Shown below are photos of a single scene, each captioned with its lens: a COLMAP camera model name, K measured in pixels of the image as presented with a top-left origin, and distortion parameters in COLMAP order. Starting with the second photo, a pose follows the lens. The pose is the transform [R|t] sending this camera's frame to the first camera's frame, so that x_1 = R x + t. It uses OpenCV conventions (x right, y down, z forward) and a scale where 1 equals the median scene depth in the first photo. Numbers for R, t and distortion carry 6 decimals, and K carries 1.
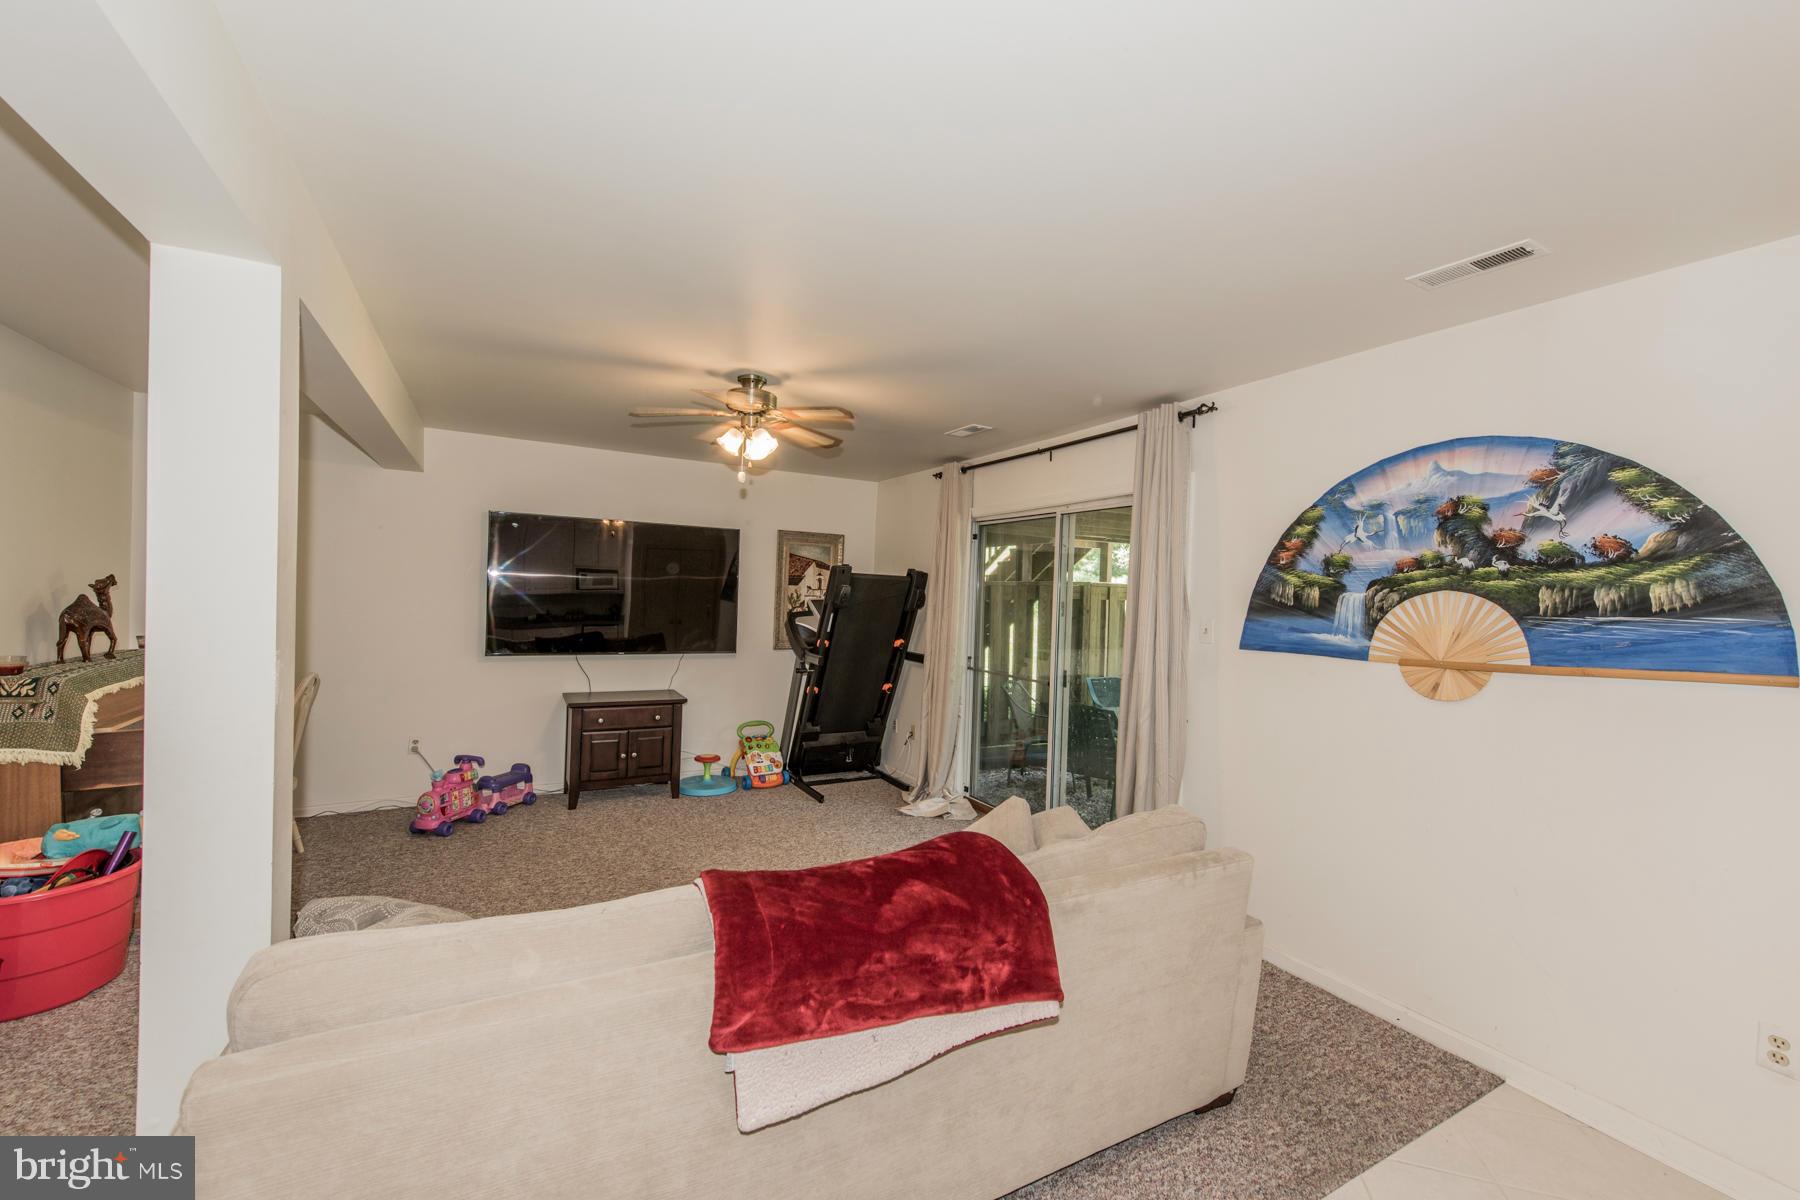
lens RADIAL K [[709.6, 0, 900.0], [0, 709.6, 600.0], [0, 0, 1]] dist [0.008560, -0.000038]
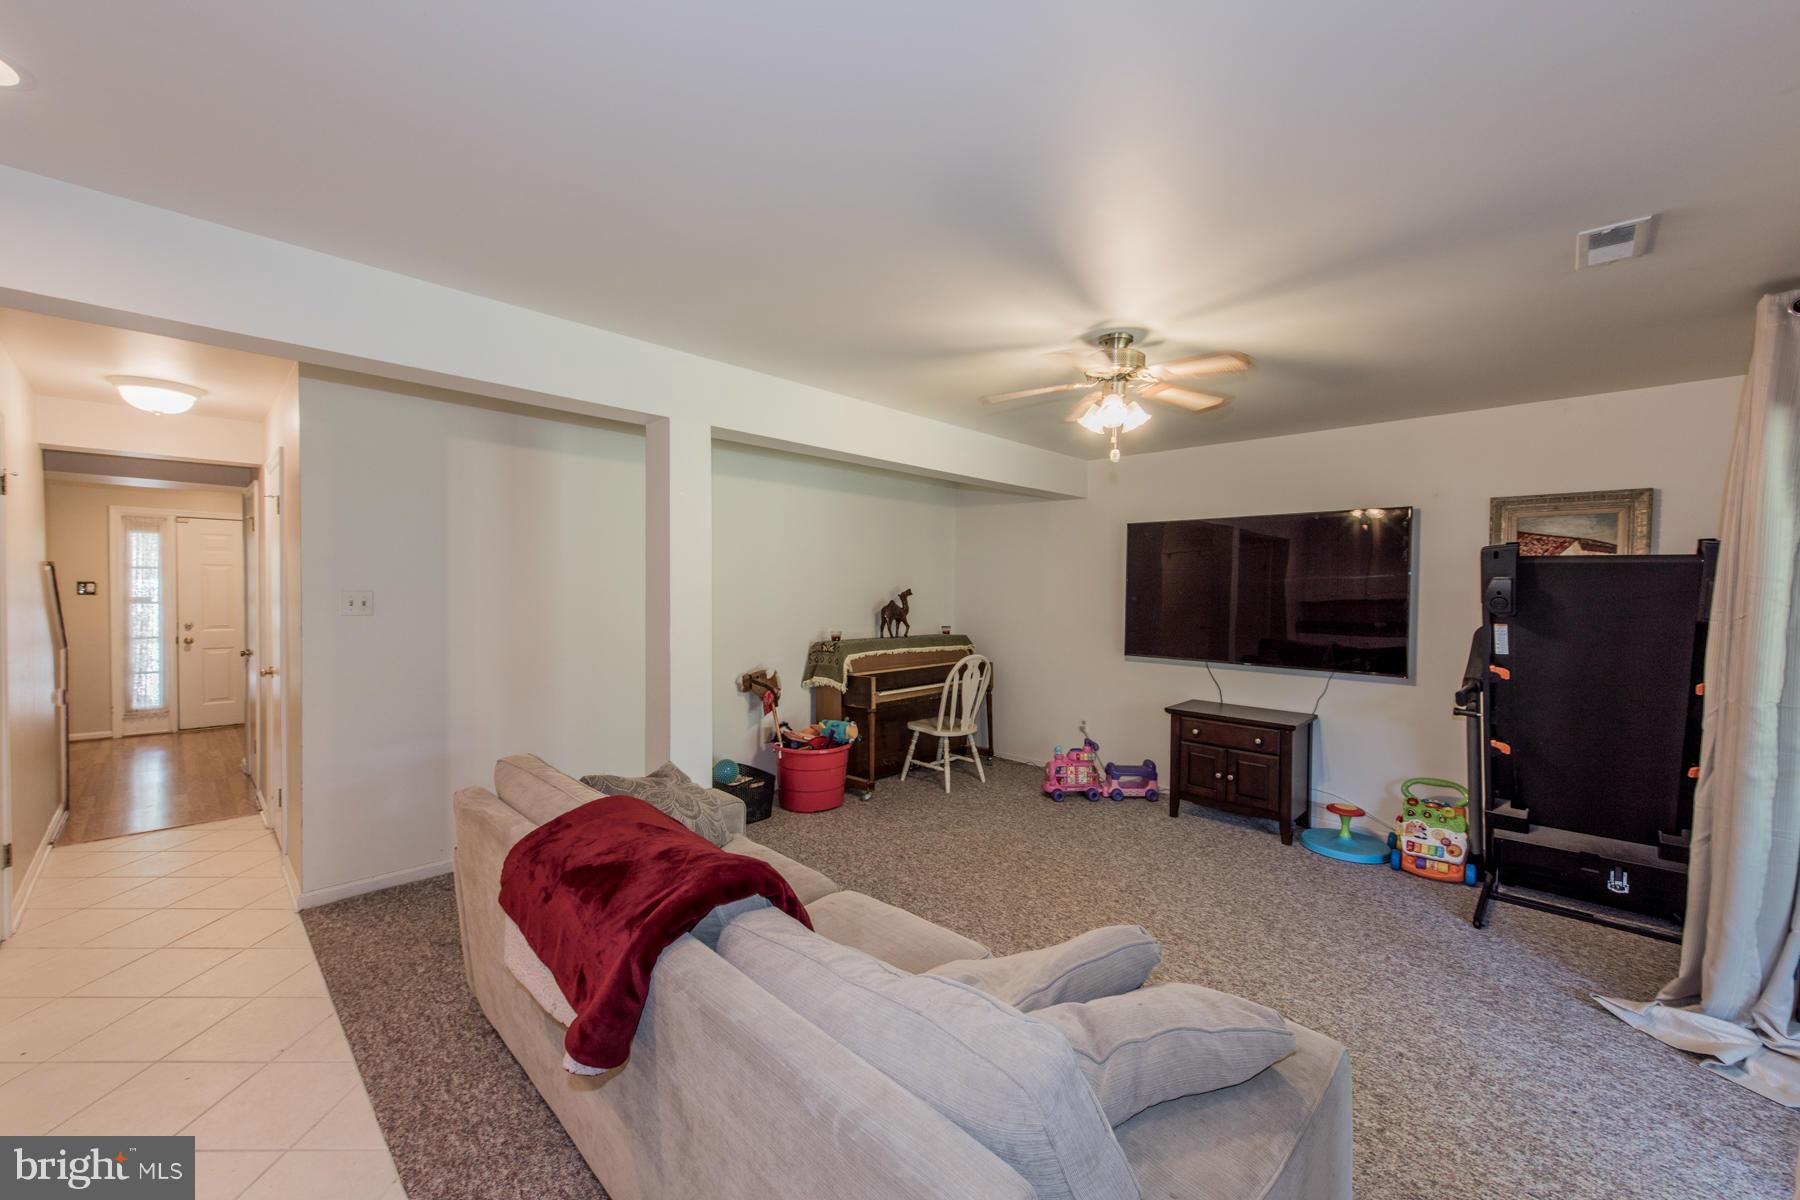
lens RADIAL K [[709.6, 0, 900.0], [0, 709.6, 600.0], [0, 0, 1]] dist [0.008560, -0.000038]
pose [[0.282967, -0.008134, -0.959095, 0.552776], [-0.005129, 0.999937, -0.009993, 0.008980], [0.959116, 0.007747, 0.282907, 0.522256]]
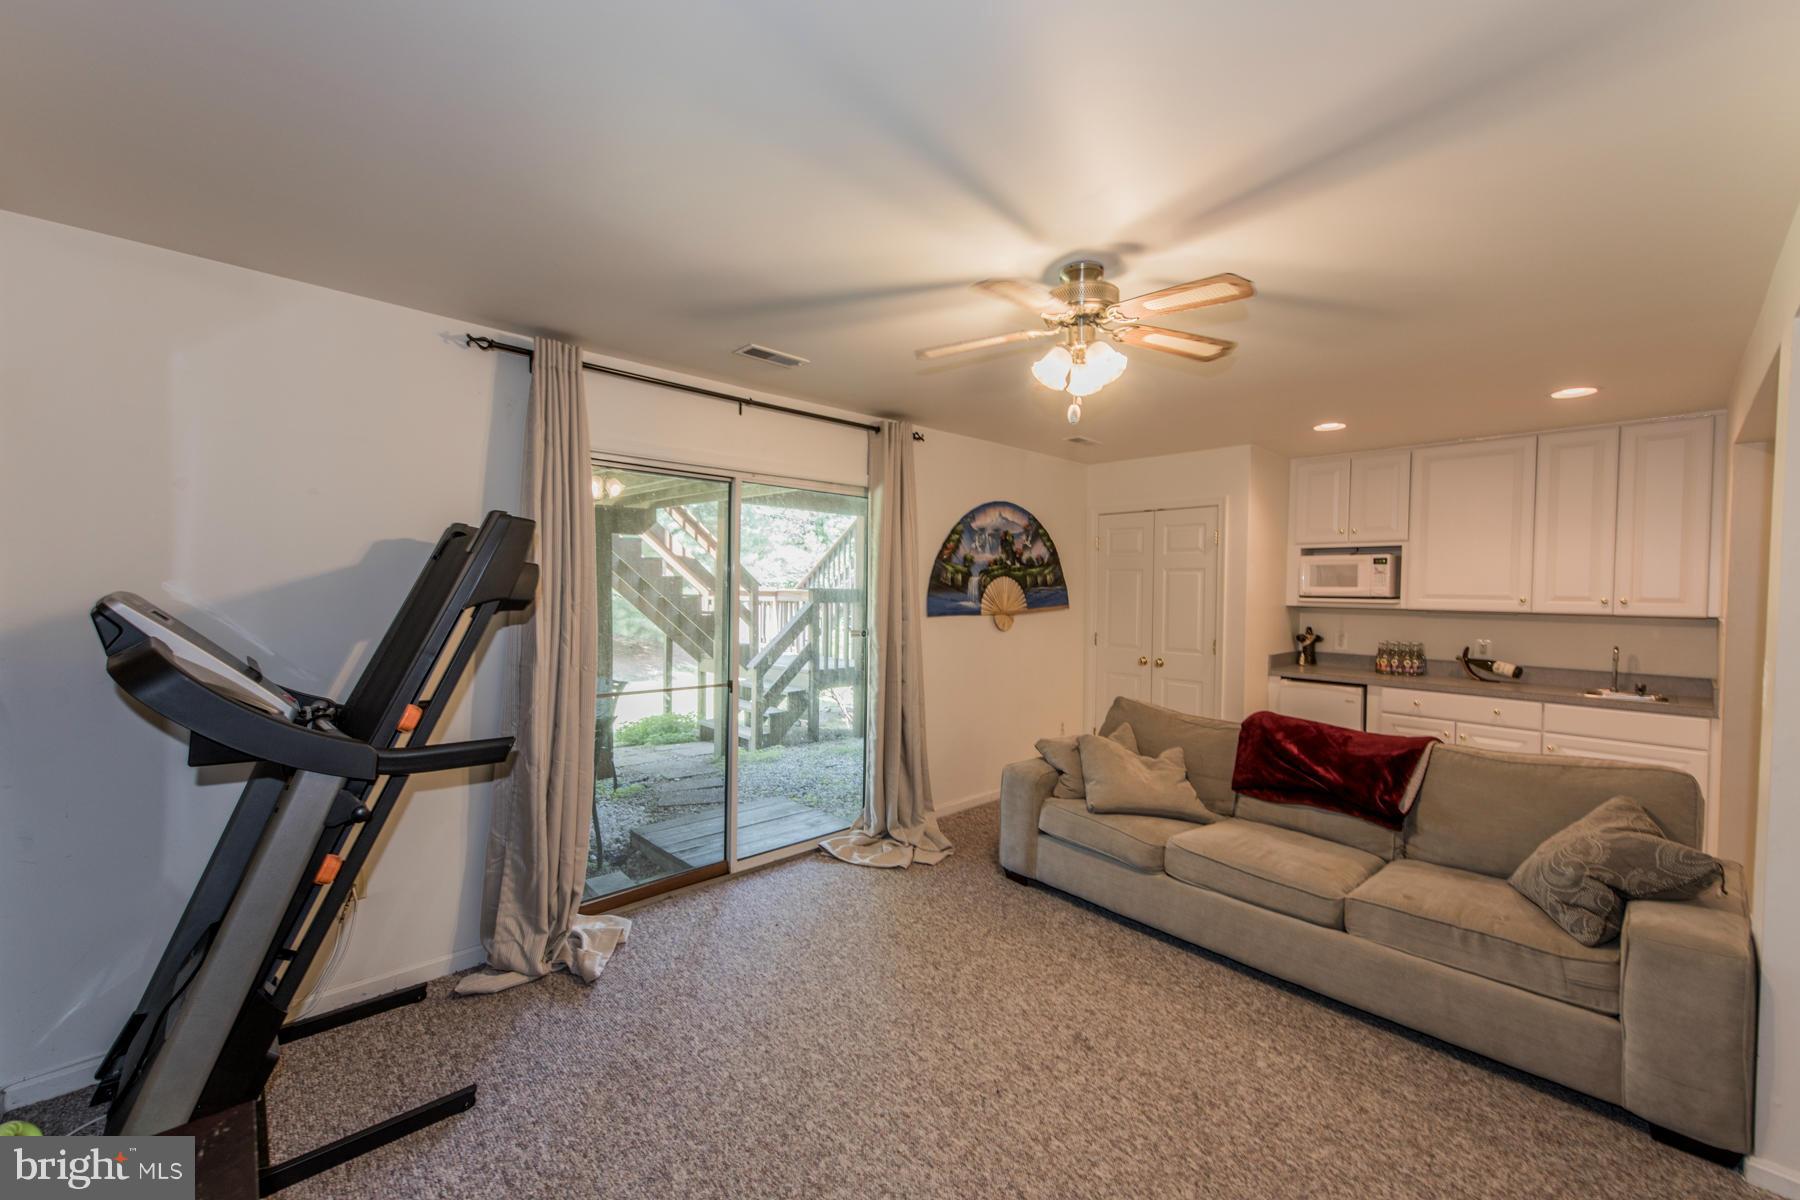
lens RADIAL K [[709.6, 0, 900.0], [0, 709.6, 600.0], [0, 0, 1]] dist [0.008560, -0.000038]
pose [[-0.245766, -0.038875, 0.968549, -0.848770], [-0.002303, 0.999216, 0.039521, -0.018888], [-0.969326, 0.007482, -0.245663, 1.353357]]
